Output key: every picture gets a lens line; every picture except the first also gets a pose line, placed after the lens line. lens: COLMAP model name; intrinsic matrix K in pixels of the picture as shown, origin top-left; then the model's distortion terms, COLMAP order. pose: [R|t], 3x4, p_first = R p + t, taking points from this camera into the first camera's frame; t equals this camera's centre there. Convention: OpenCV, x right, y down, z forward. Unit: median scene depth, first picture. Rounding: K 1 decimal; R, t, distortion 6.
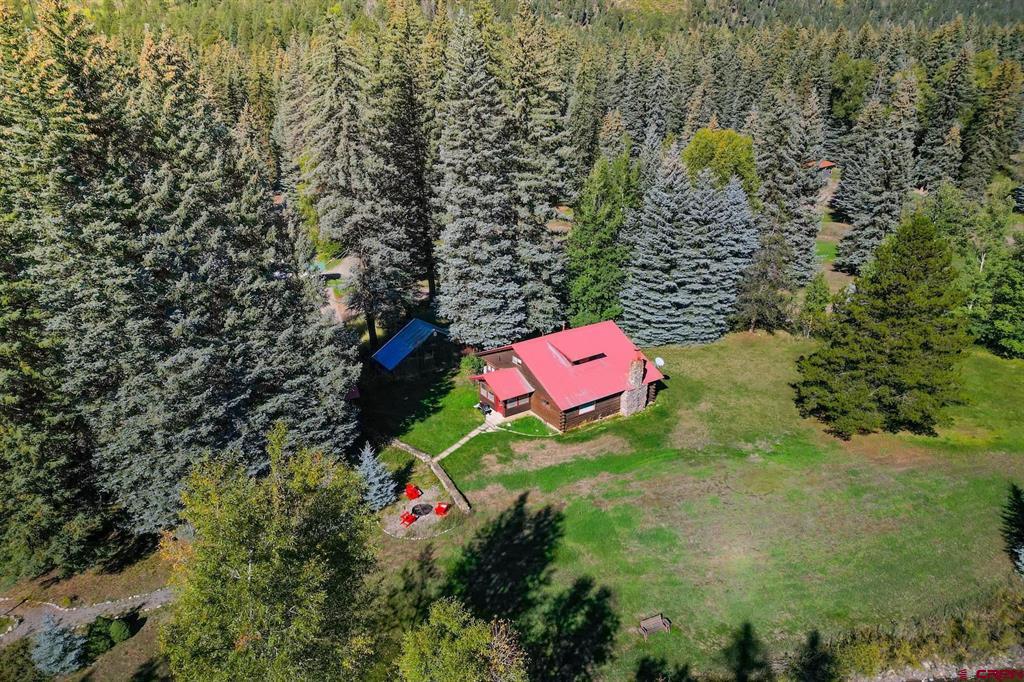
lens RADIAL K [[639.2, 0, 516.4], [0, 639.2, 394.4], [0, 0, 1]] dist [0.110463, -0.092067]
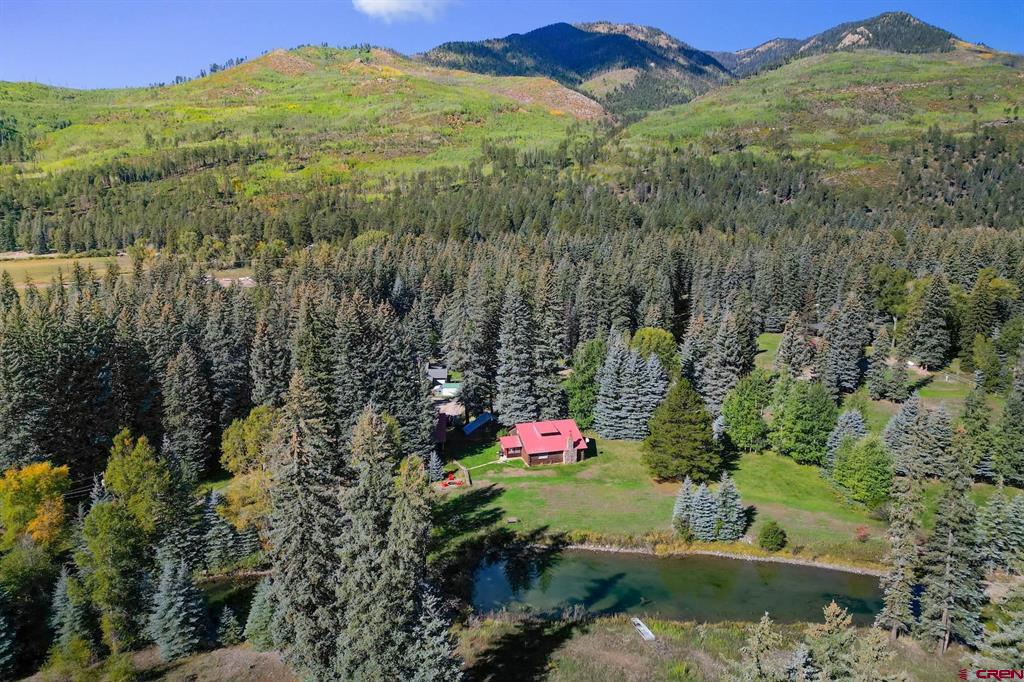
lens RADIAL K [[639.2, 0, 516.4], [0, 639.2, 394.4], [0, 0, 1]] dist [0.110463, -0.092067]
pose [[0.950570, 0.080769, -0.299822, 0.611992], [-0.142605, 0.971280, -0.190470, 0.226651], [0.275828, 0.223811, 0.934787, -0.967886]]
